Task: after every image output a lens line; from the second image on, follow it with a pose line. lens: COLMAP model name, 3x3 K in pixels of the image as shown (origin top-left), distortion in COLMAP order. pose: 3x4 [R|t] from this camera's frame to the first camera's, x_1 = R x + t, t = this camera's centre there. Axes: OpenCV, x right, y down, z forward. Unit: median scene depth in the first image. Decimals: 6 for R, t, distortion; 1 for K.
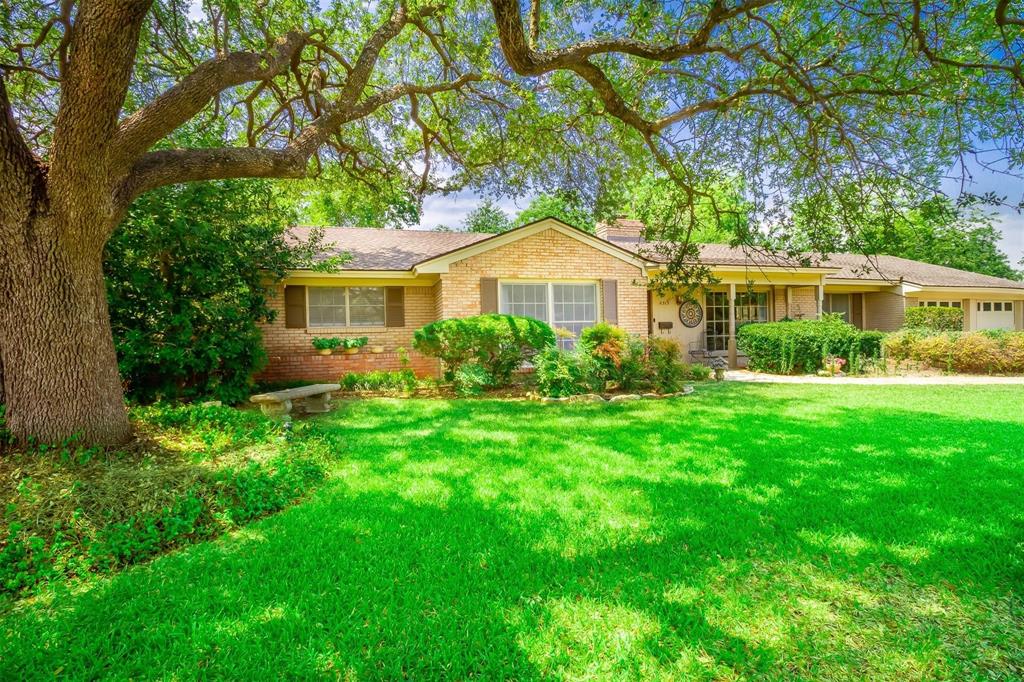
lens RADIAL K [[465.3, 0, 512.1], [0, 465.3, 337.5], [0, 0, 1]] dist [-0.000355, -0.000971]
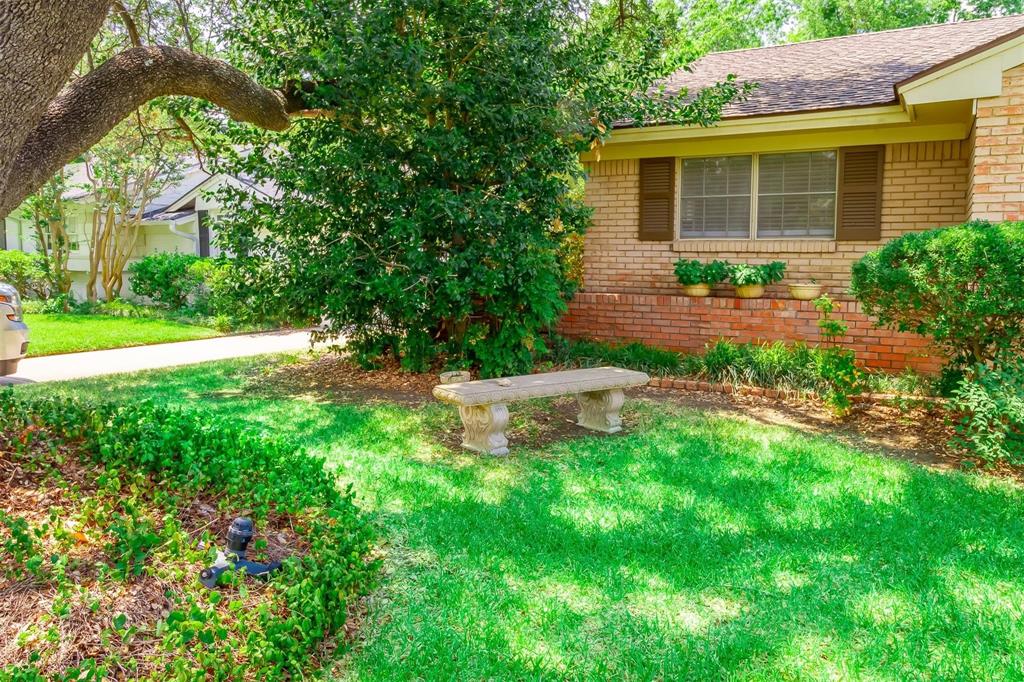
lens RADIAL K [[733.3, 0, 511.9], [0, 733.3, 334.8], [0, 0, 1]] dist [-0.003410, 0.002064]
pose [[0.698655, 0.106184, -0.707536, 0.022189], [-0.023861, 0.991833, 0.125288, -0.015474], [0.715061, -0.070650, 0.695483, 0.315941]]
